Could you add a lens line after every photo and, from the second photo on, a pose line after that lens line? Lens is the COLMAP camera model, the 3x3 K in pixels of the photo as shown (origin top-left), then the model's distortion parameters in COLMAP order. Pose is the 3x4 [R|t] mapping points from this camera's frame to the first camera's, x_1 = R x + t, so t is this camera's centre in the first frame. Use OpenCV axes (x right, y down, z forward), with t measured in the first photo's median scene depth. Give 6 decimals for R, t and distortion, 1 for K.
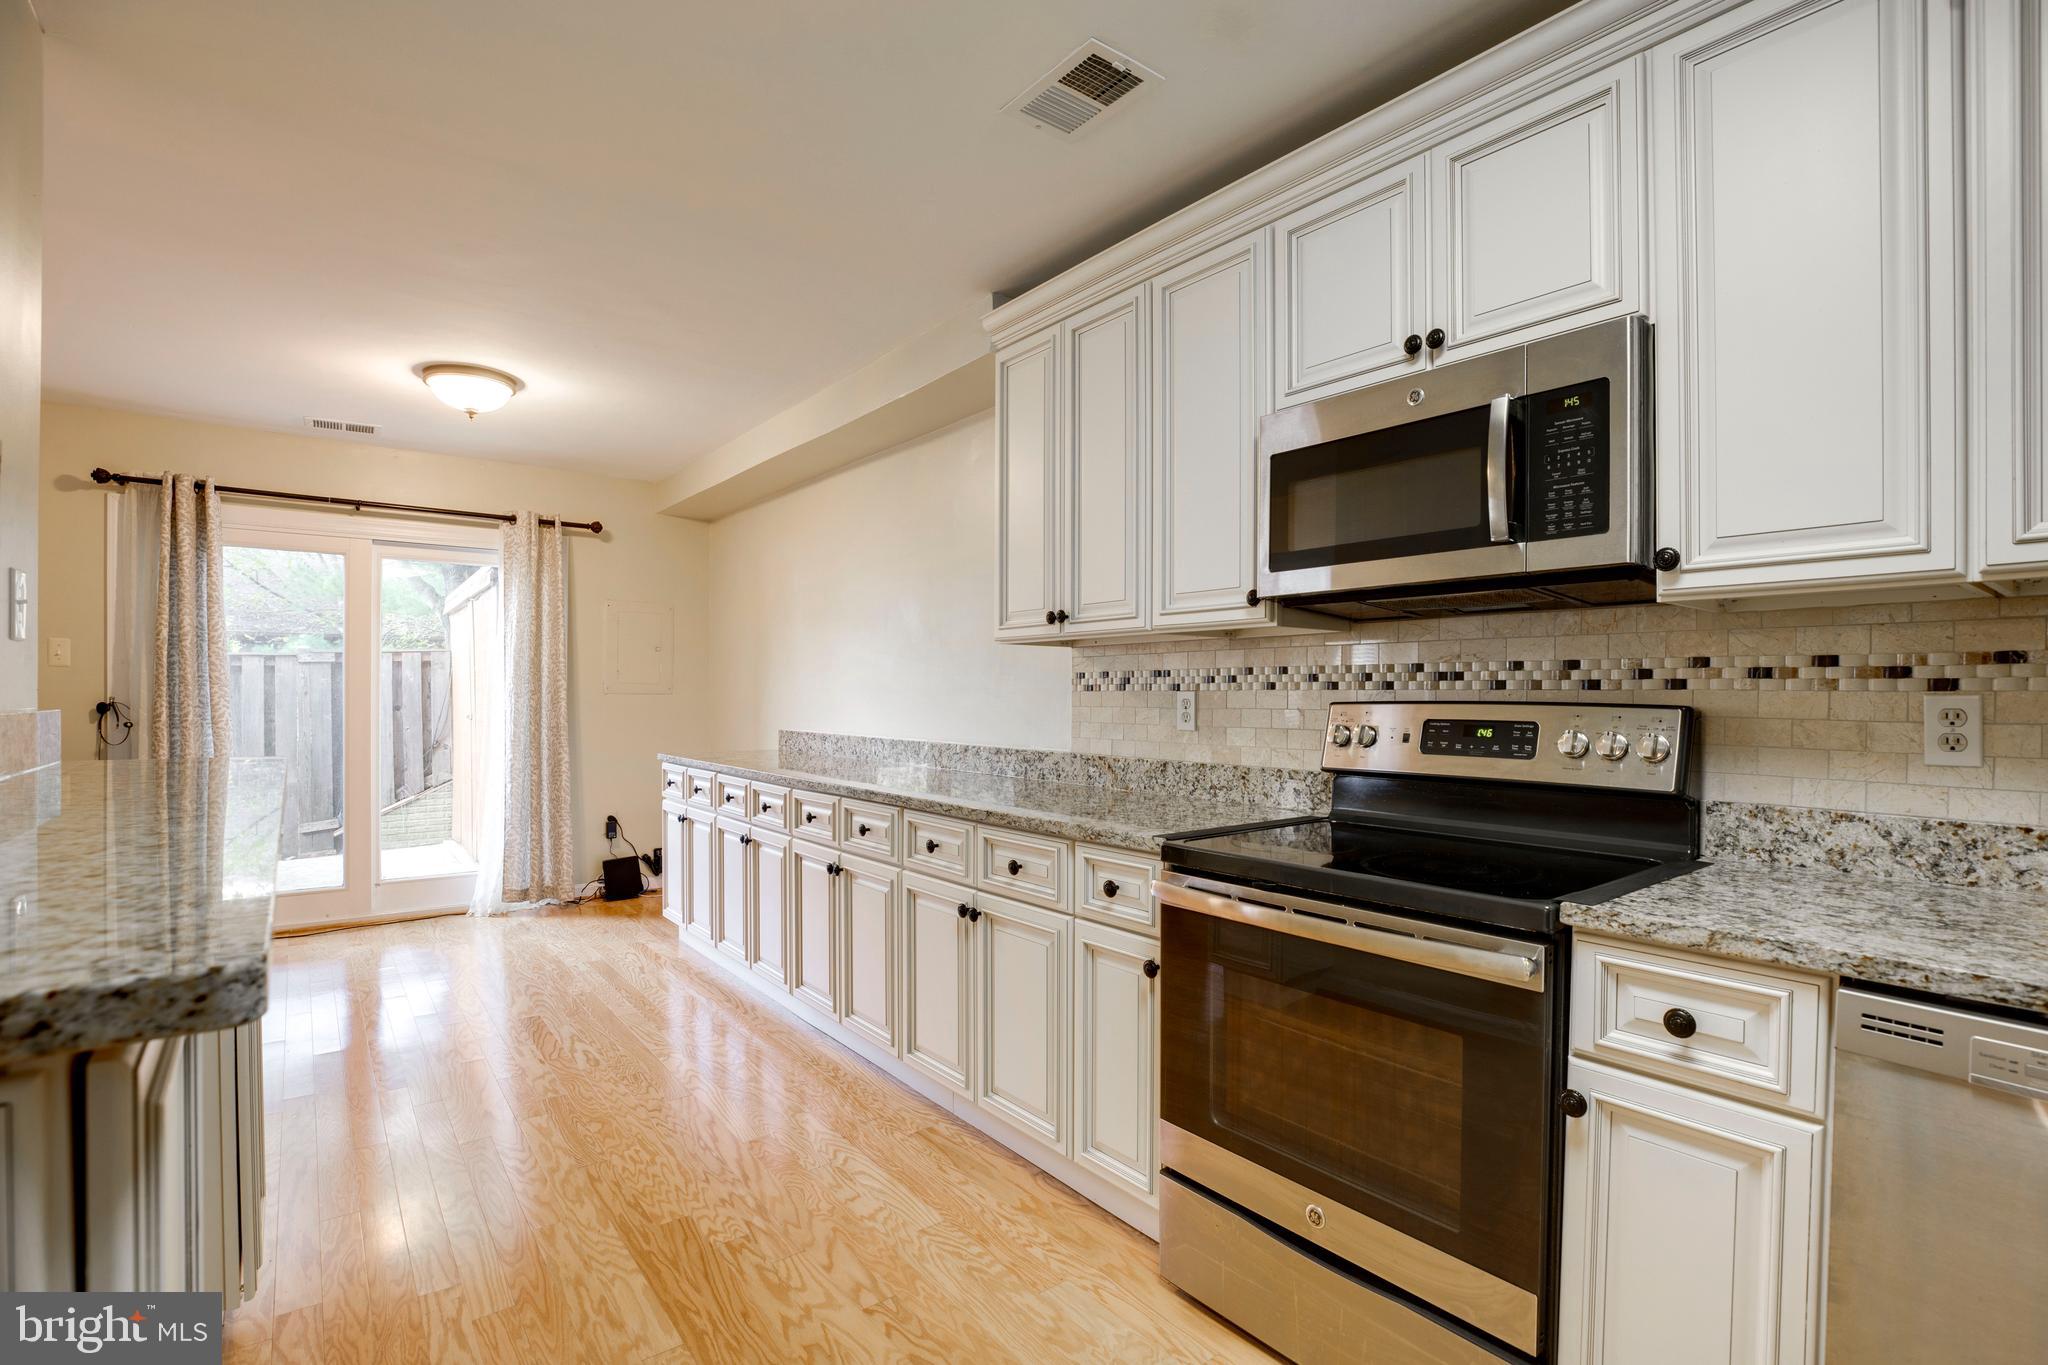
lens RADIAL K [[952.6, 0, 1032.0], [0, 952.6, 695.4], [0, 0, 1]] dist [-0.046083, 0.013433]
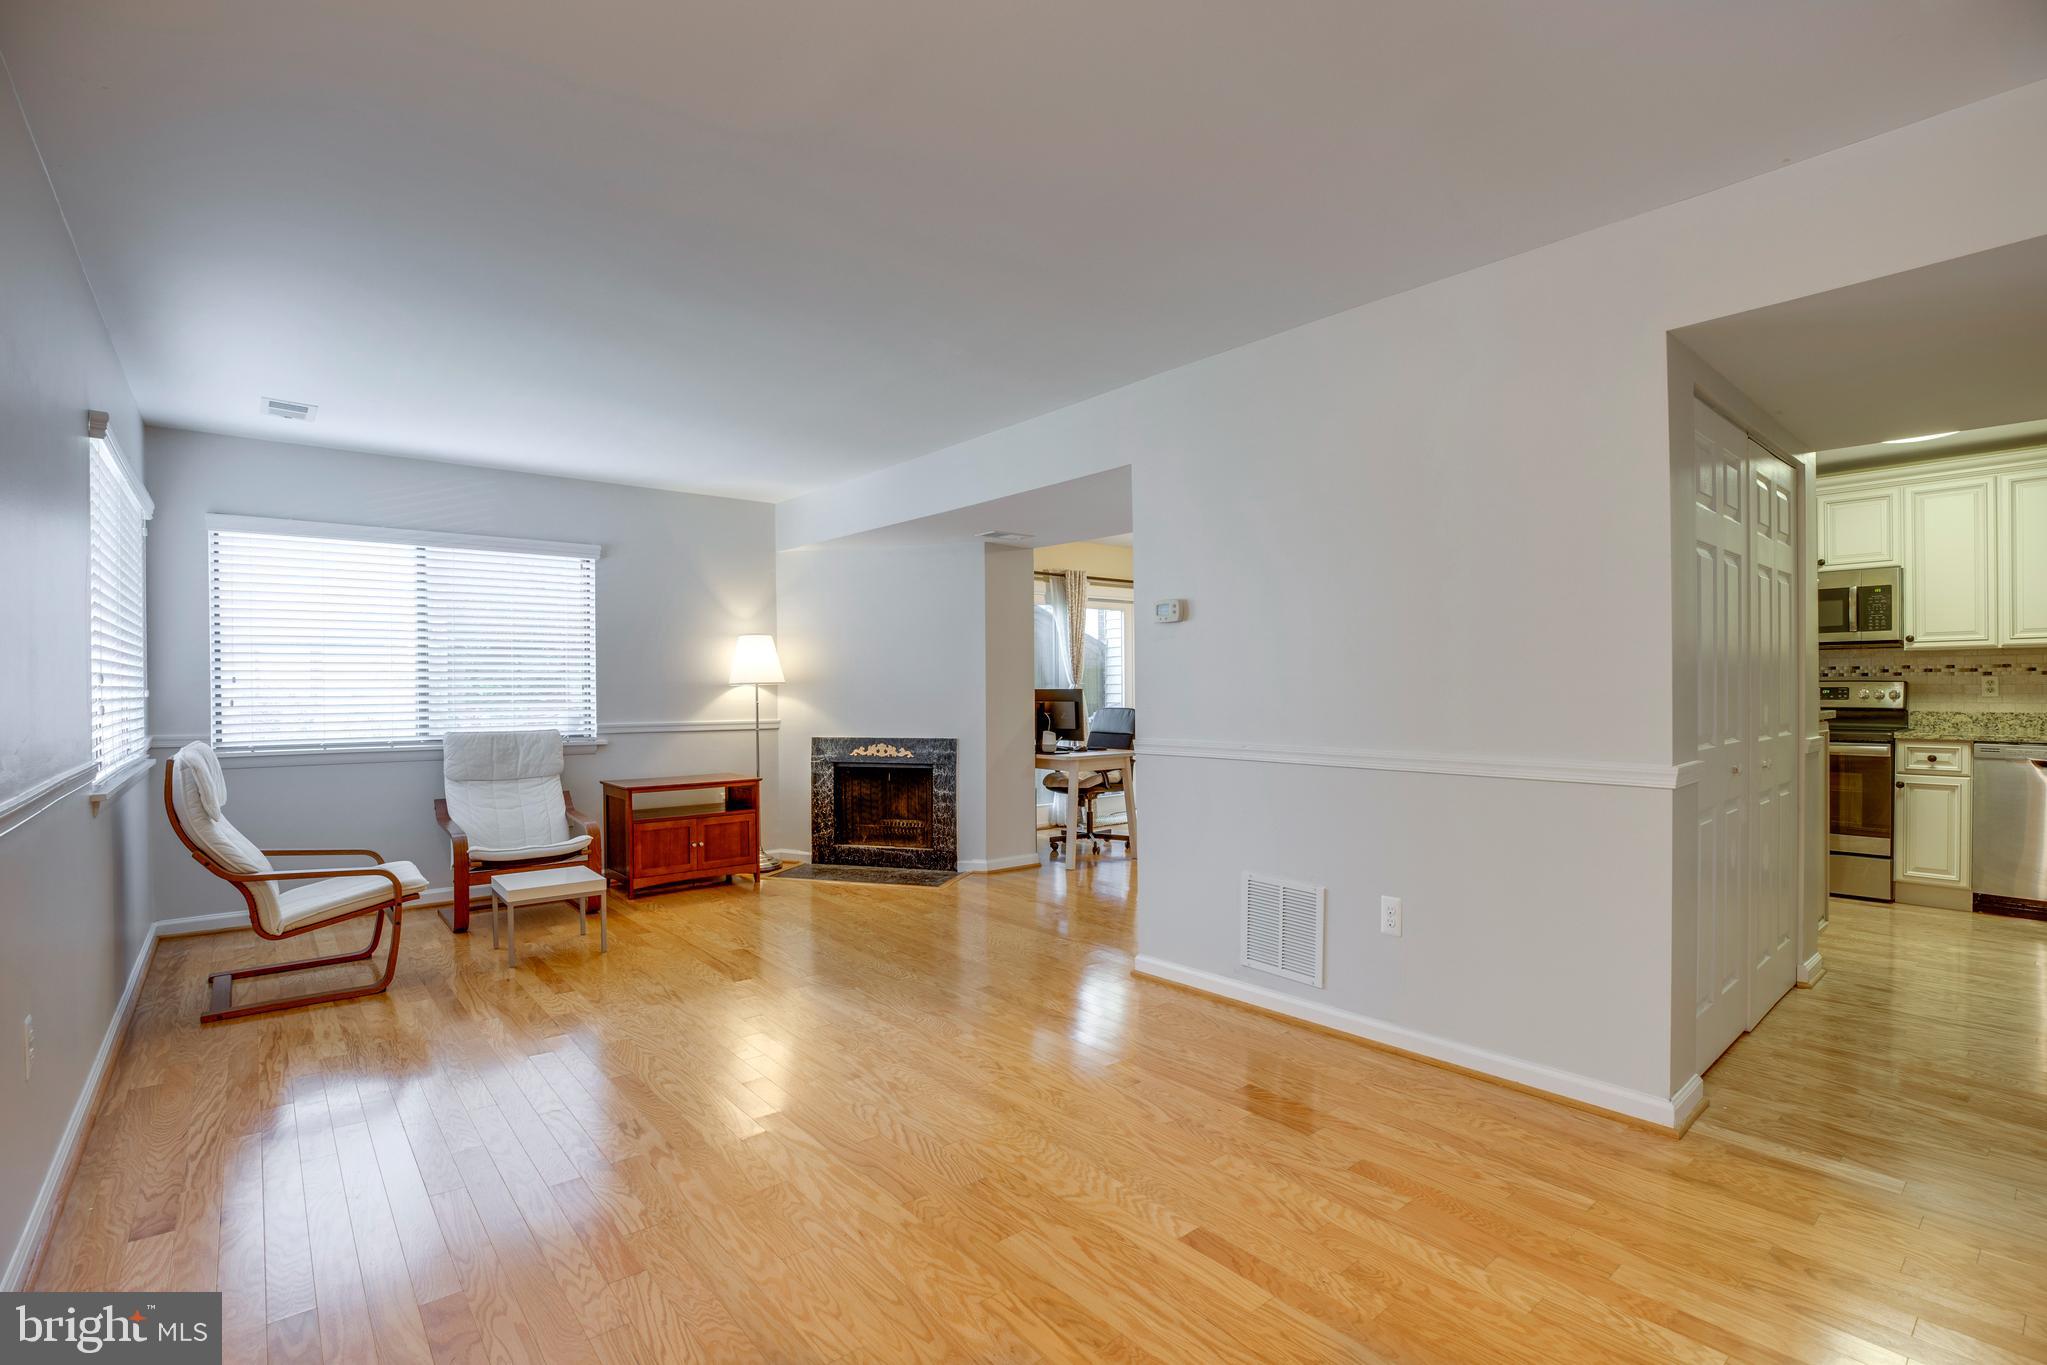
lens RADIAL K [[952.1, 0, 1031.5], [0, 952.1, 695.4], [0, 0, 1]] dist [-0.046083, 0.013433]
pose [[0.999206, -0.015933, 0.036504, -1.509345], [0.015609, 0.999836, 0.009156, -0.009696], [-0.036644, -0.008579, 0.999292, -1.285586]]
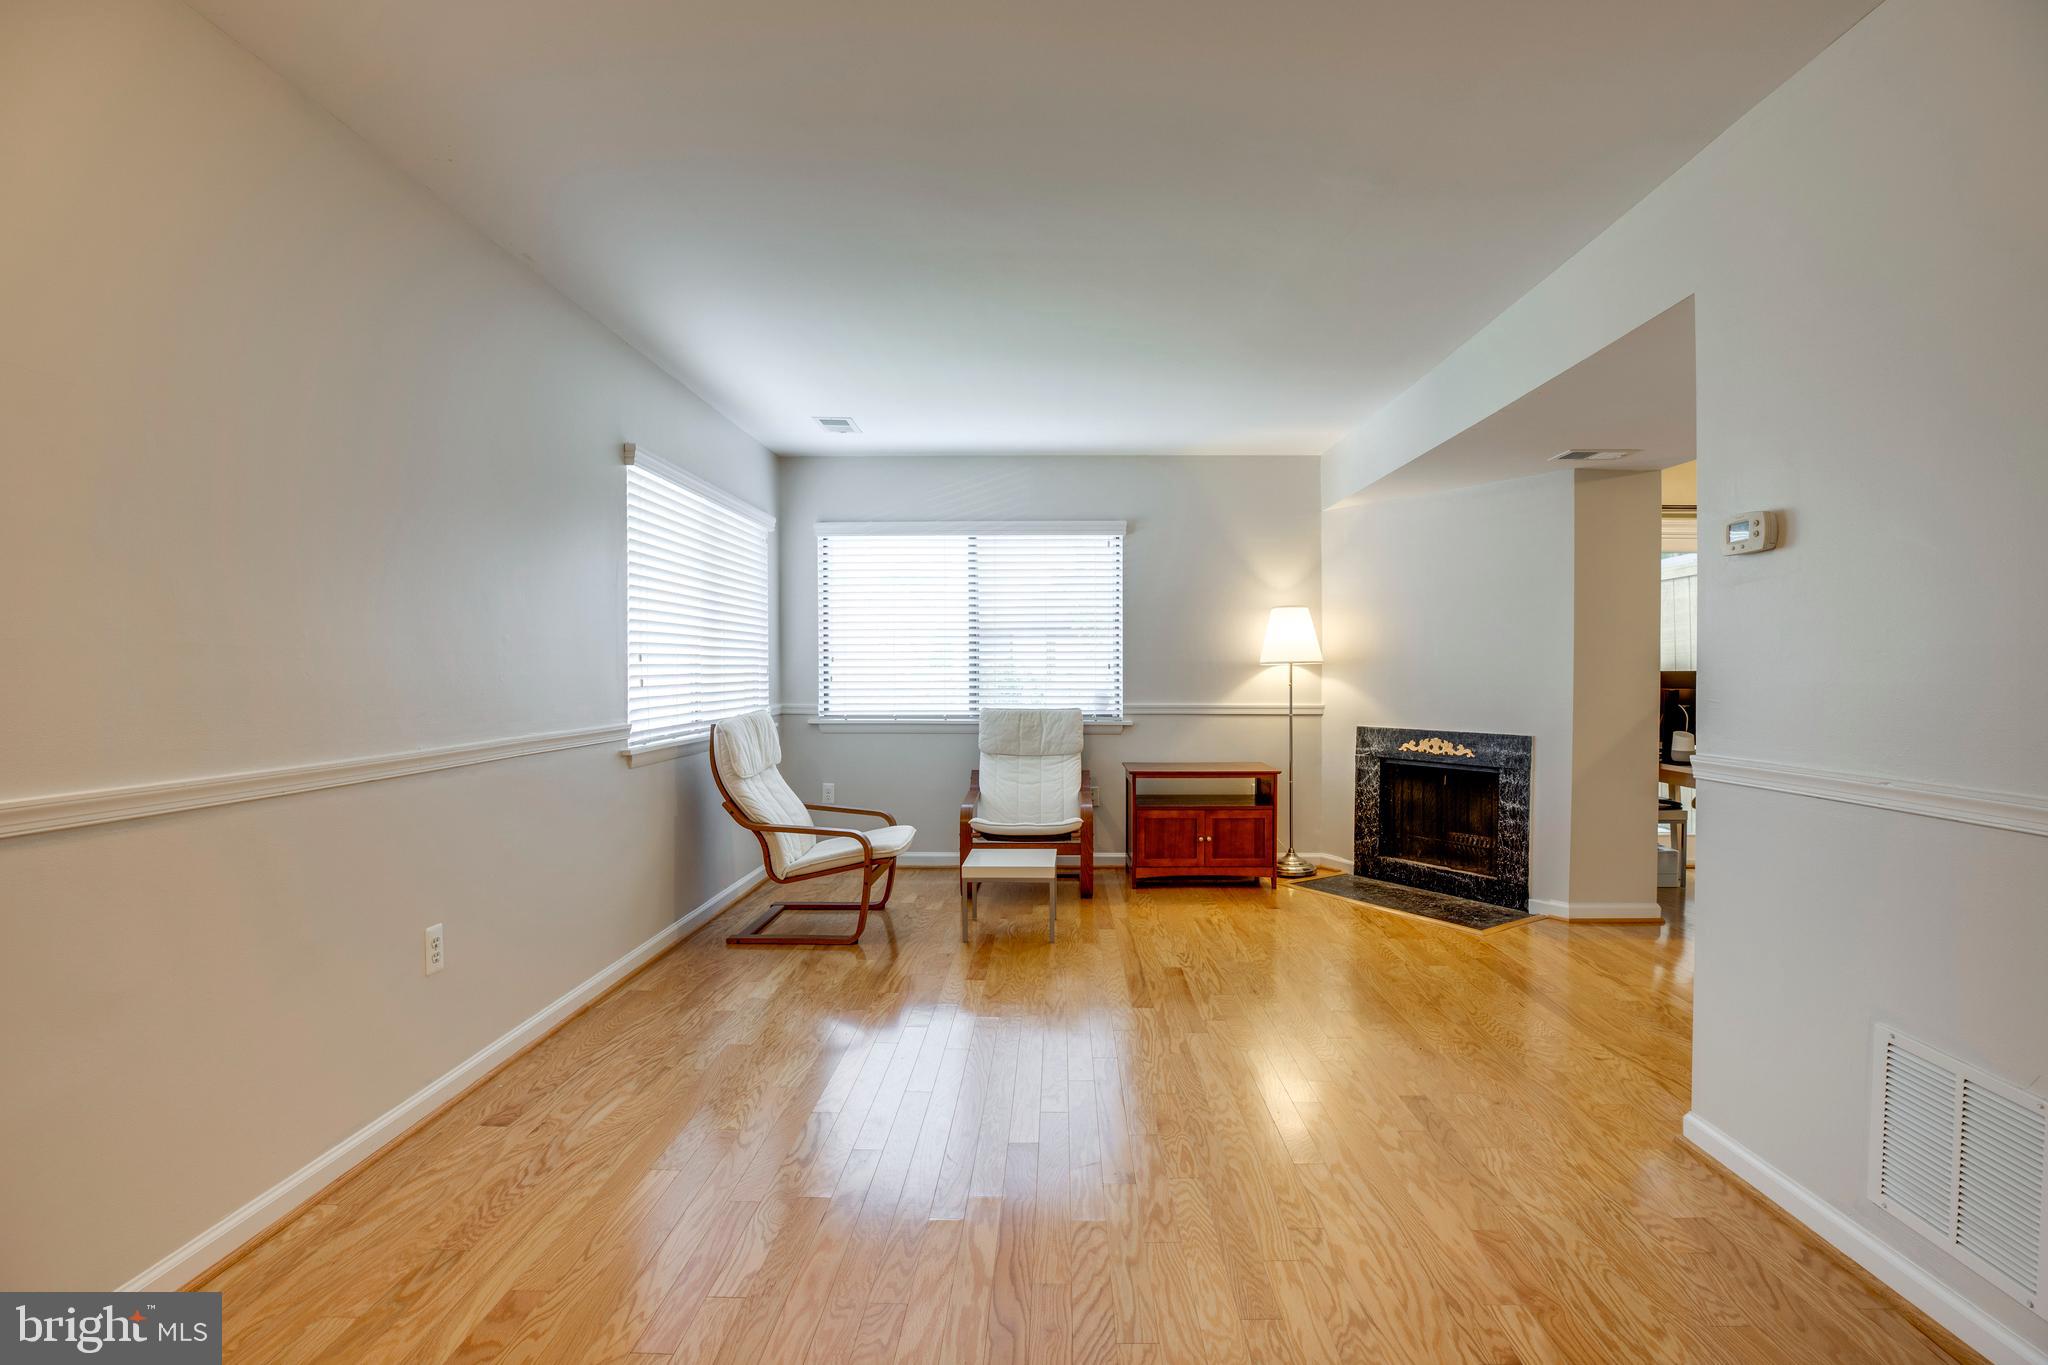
lens RADIAL K [[957.0, 0, 1041.3], [0, 957.0, 691.2], [0, 0, 1]] dist [-0.046041, 0.012537]
pose [[0.777869, 0.002747, -0.628421, -1.220005], [0.009064, 0.999837, 0.015591, -0.003555], [0.628361, -0.017824, 0.777717, -0.872881]]
